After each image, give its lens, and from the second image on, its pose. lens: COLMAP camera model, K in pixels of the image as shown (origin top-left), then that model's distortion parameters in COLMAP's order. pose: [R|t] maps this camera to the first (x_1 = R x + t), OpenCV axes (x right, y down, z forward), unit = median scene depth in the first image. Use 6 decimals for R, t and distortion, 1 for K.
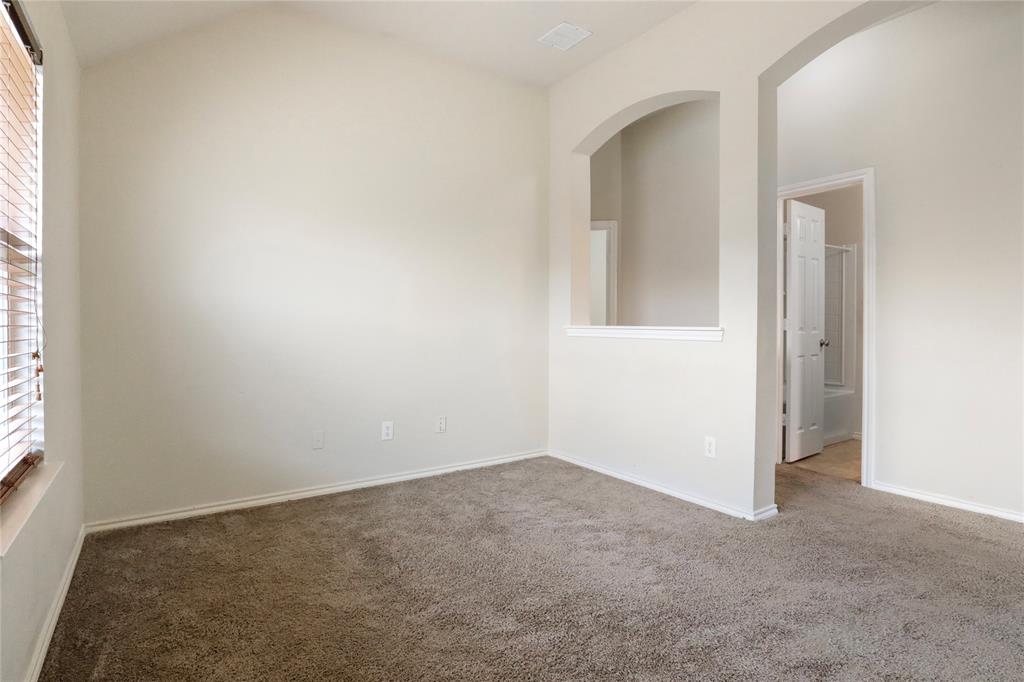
lens RADIAL K [[517.6, 0, 515.1], [0, 517.6, 332.7], [0, 0, 1]] dist [-0.045956, 0.014818]
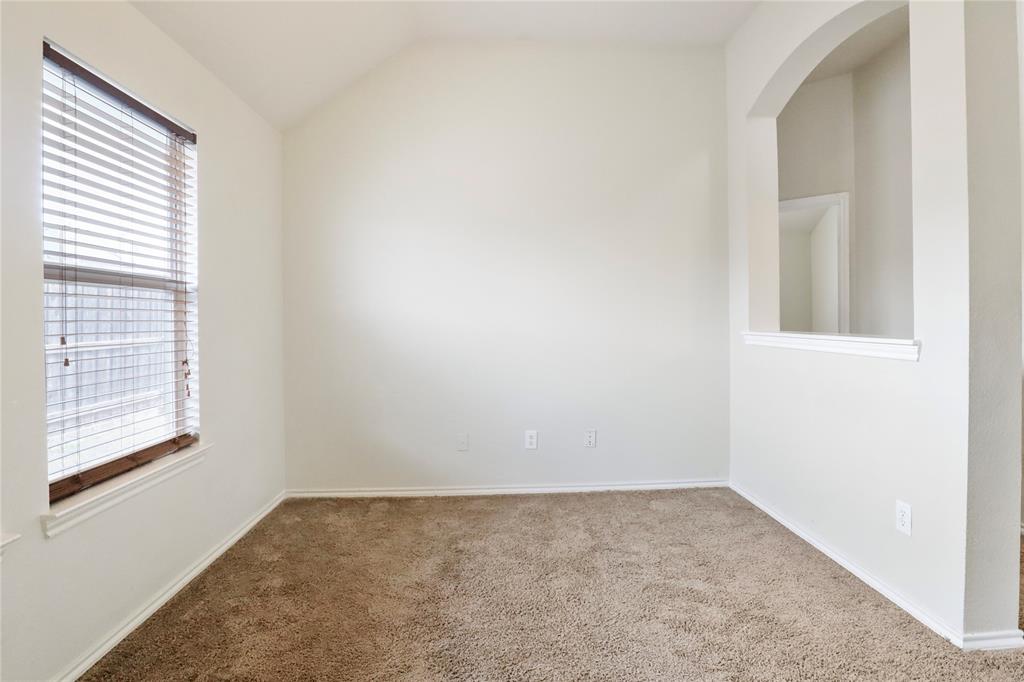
lens RADIAL K [[517.3, 0, 516.2], [0, 517.3, 331.8], [0, 0, 1]] dist [-0.048771, 0.011632]
pose [[0.857024, 0.001339, -0.515274, 0.285670], [0.000792, 0.999992, 0.003917, -0.022972], [0.515275, -0.003765, 0.857016, 0.177712]]
